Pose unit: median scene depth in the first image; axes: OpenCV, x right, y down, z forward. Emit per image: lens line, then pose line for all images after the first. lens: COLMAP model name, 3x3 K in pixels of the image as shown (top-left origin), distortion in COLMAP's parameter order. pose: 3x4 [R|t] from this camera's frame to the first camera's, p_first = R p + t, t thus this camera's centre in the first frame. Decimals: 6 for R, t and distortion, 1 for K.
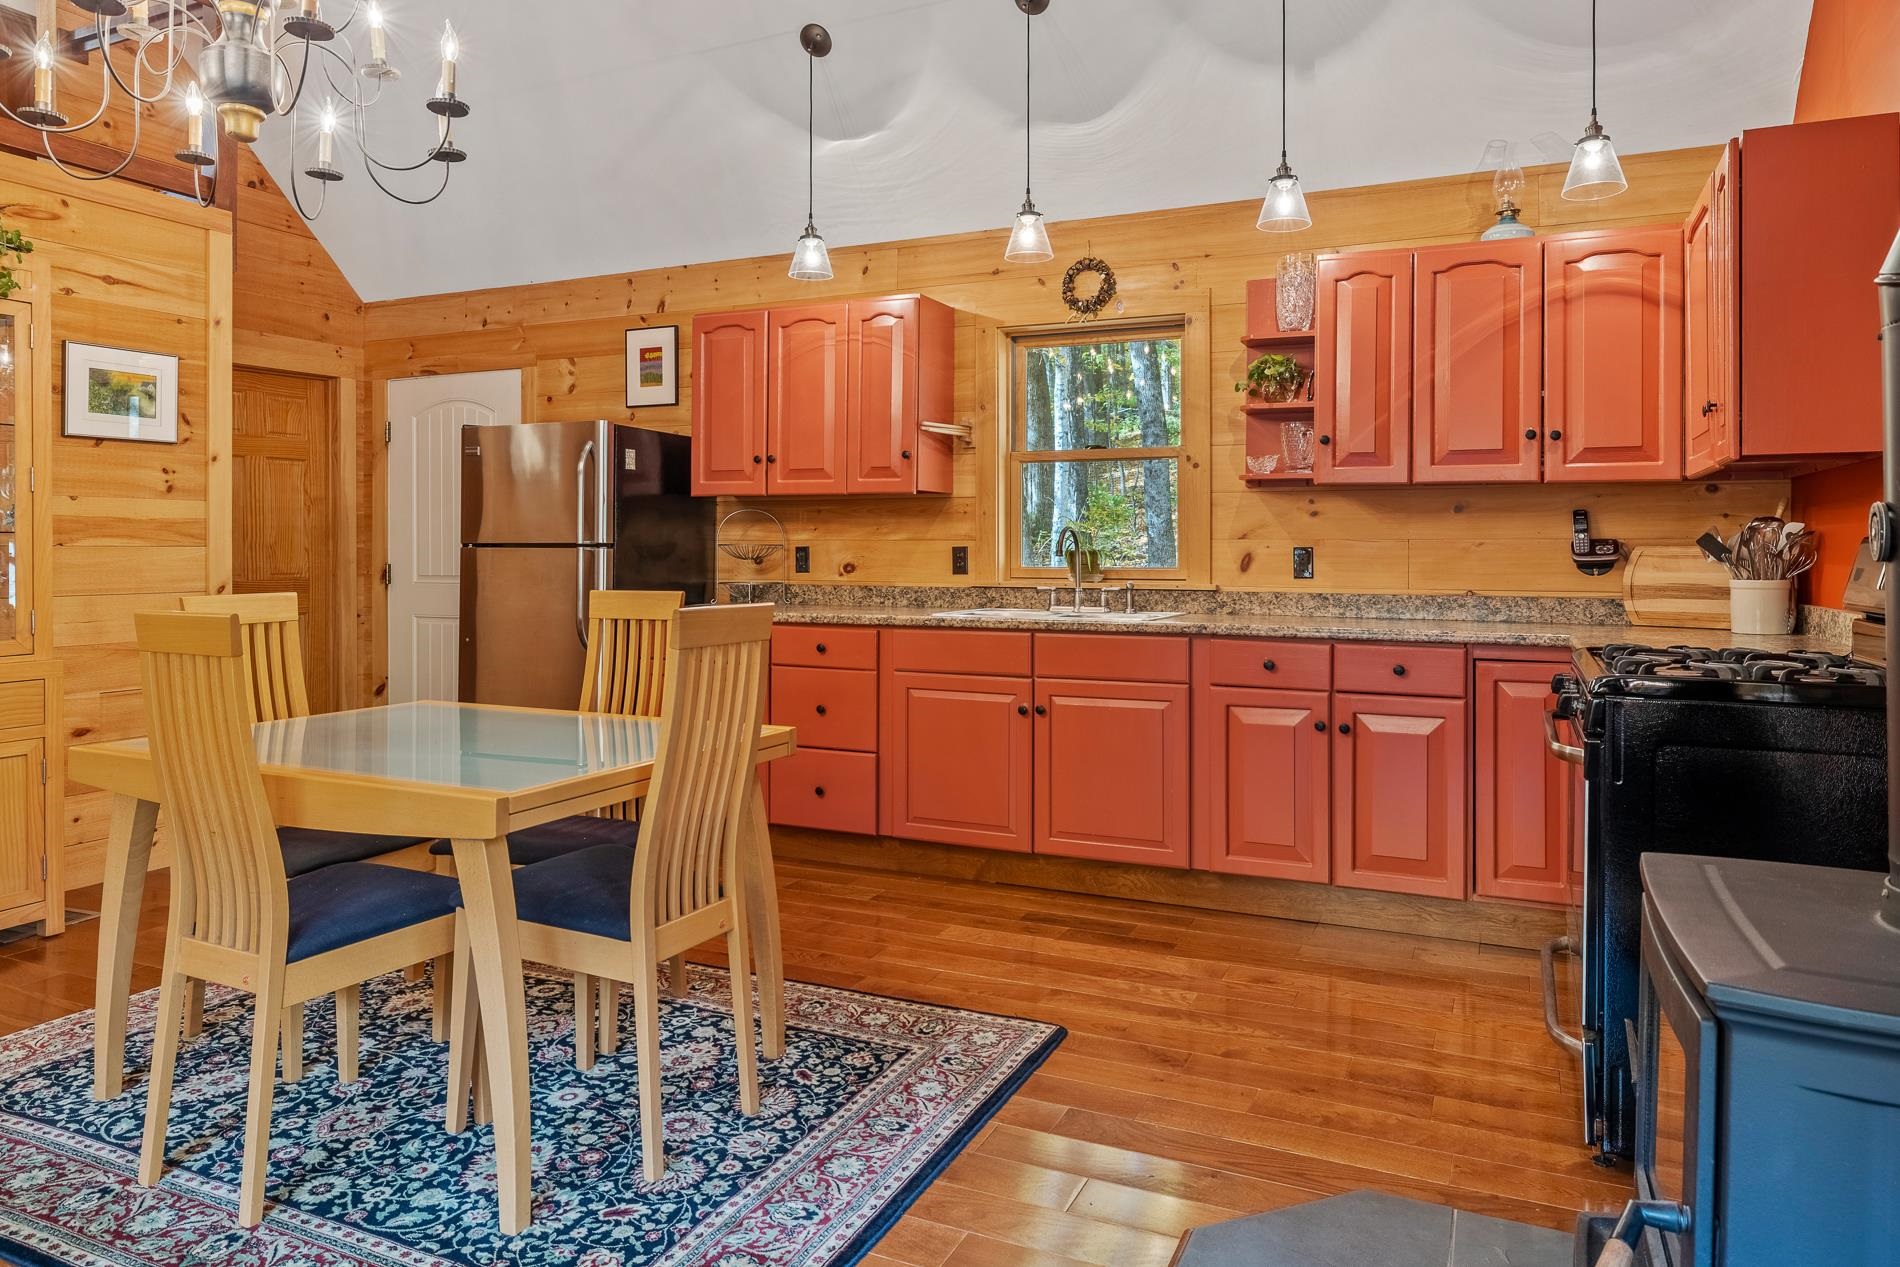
lens RADIAL K [[1202.0, 0, 961.2], [0, 1202.0, 553.9], [0, 0, 1]] dist [0.002442, -0.000201]
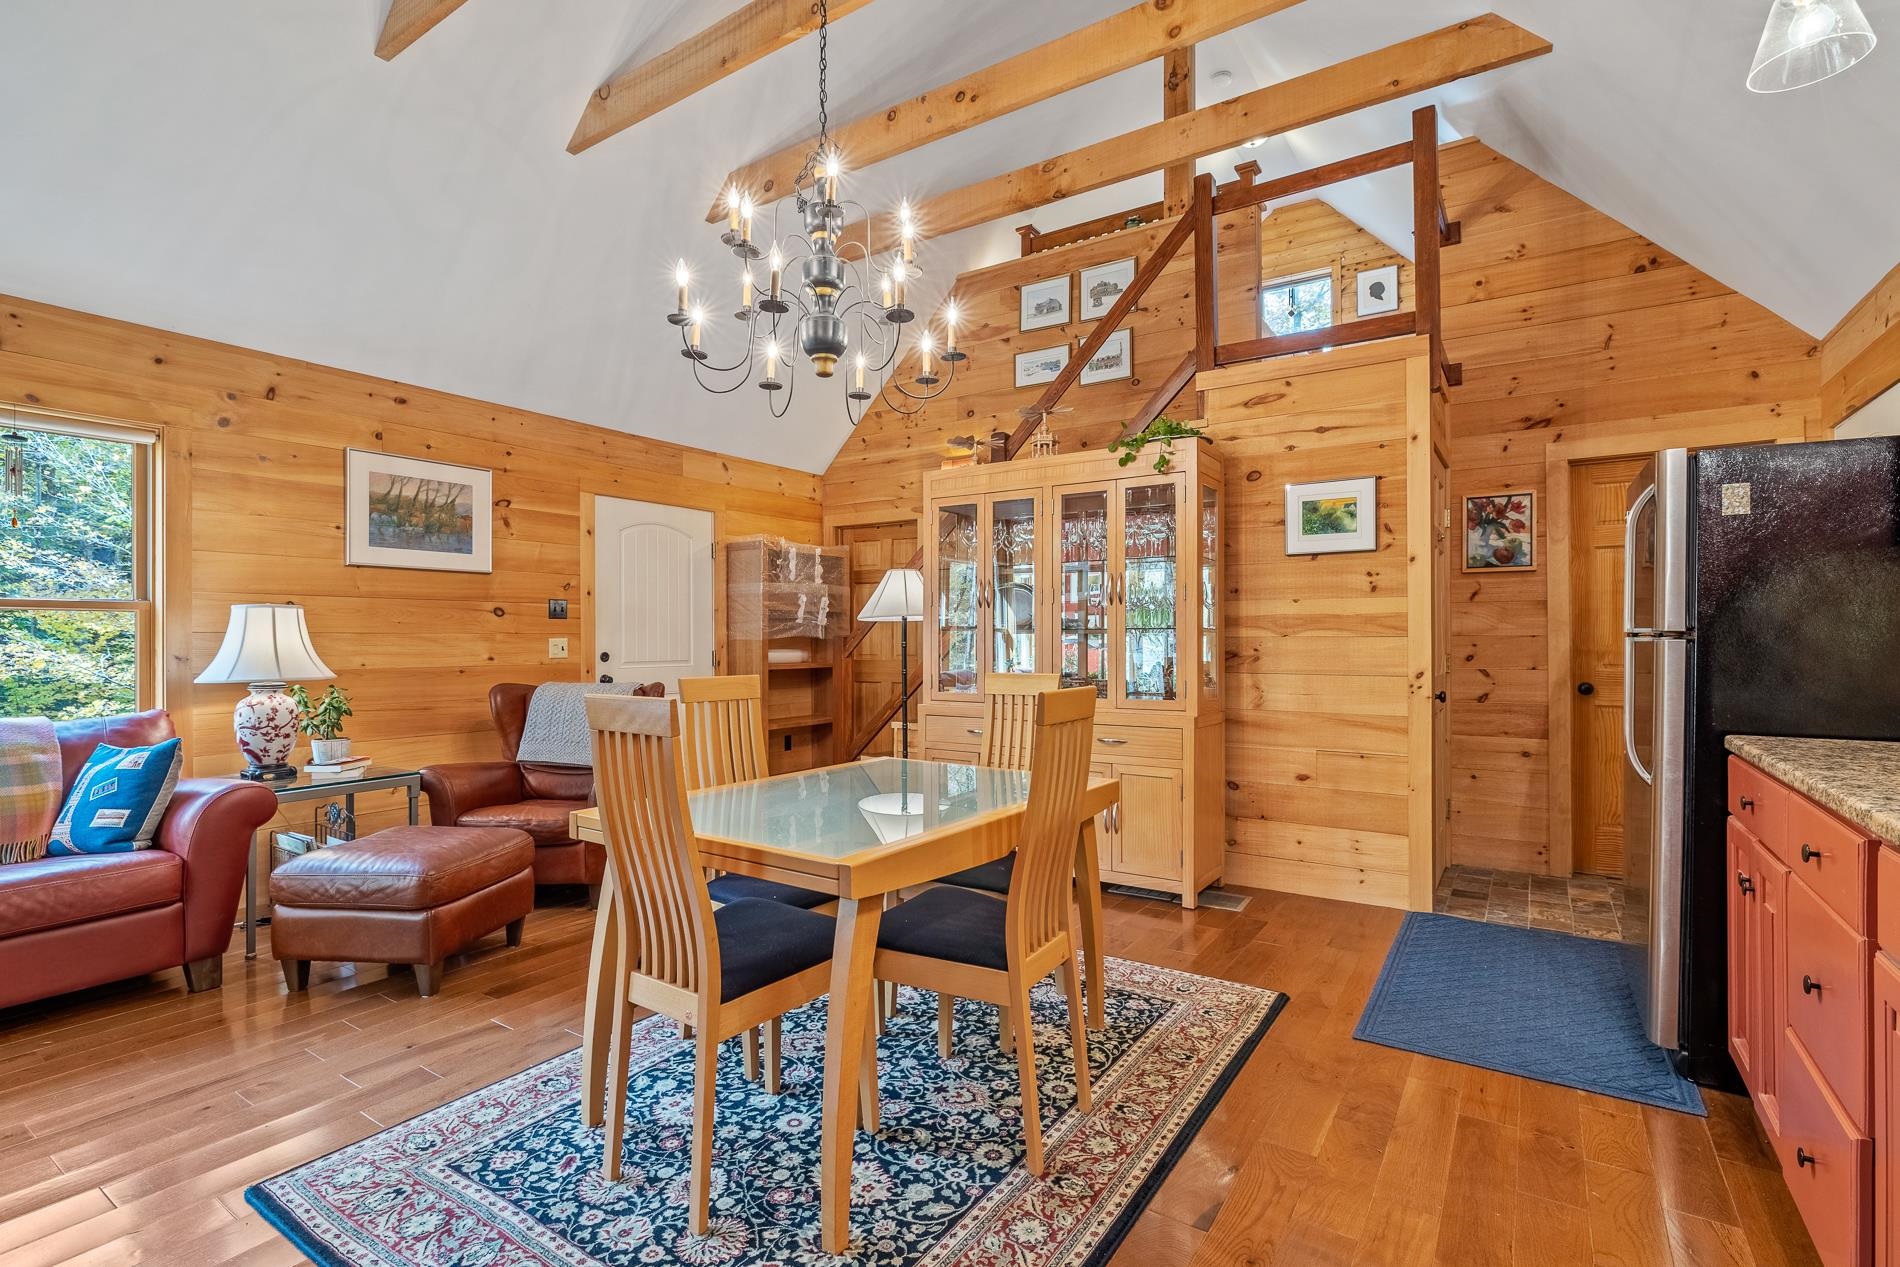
lens RADIAL K [[886.4, 0, 958.8], [0, 886.4, 632.9], [0, 0, 1]] dist [-0.002554, -0.000081]
pose [[-0.152561, -0.005604, -0.988278, 0.287566], [-0.003792, 0.999980, -0.005085, -0.004411], [0.988287, 0.002972, -0.152579, 0.768352]]
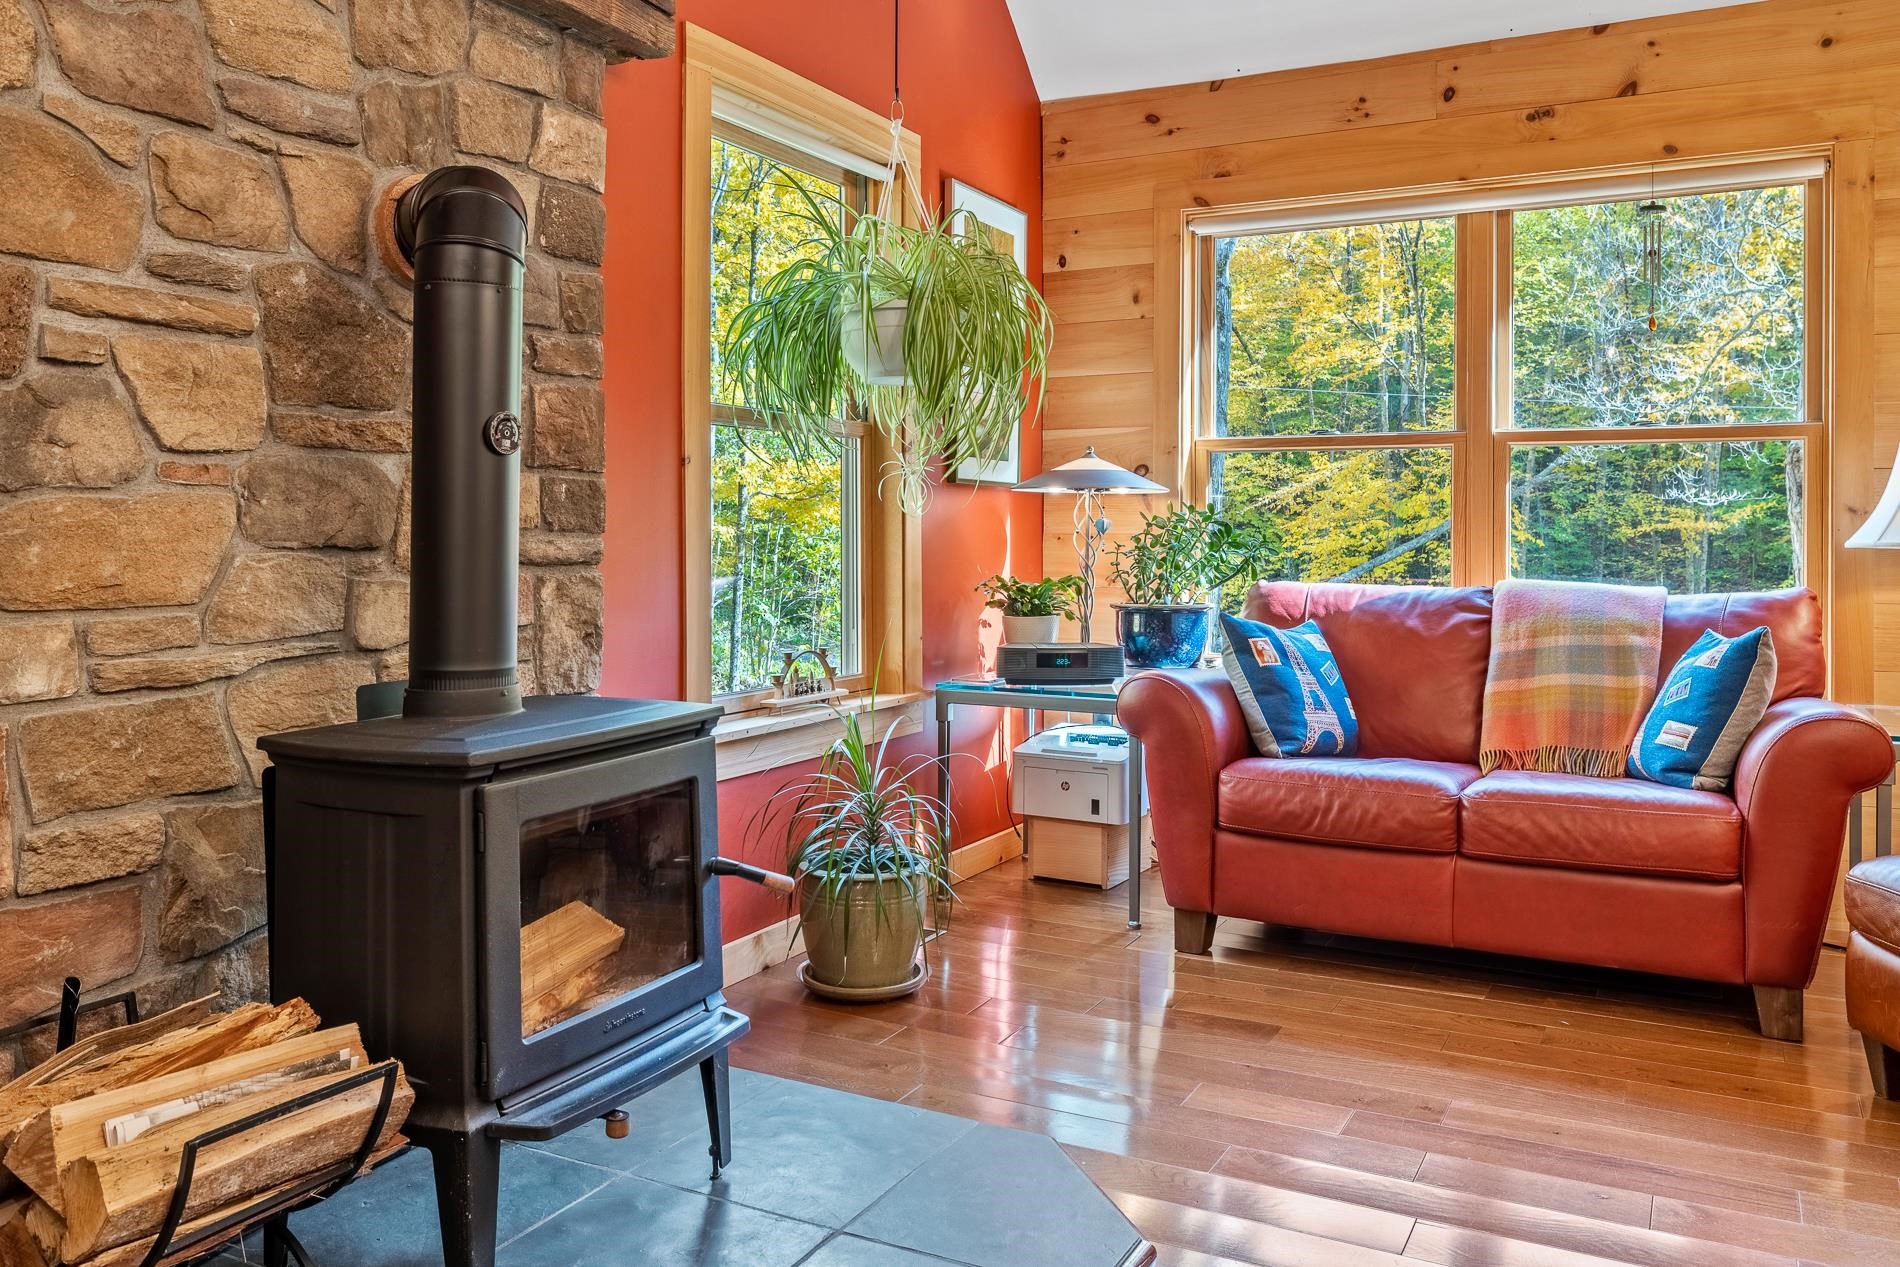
lens RADIAL K [[1447.9, 0, 953.7], [0, 1447.9, 544.9], [0, 0, 1]] dist [-0.010932, -0.000081]
pose [[-0.998379, -0.004331, 0.056745, 0.049699], [-0.003542, 0.999896, 0.014003, 0.028621], [-0.056800, 0.013780, -0.998290, 0.789570]]
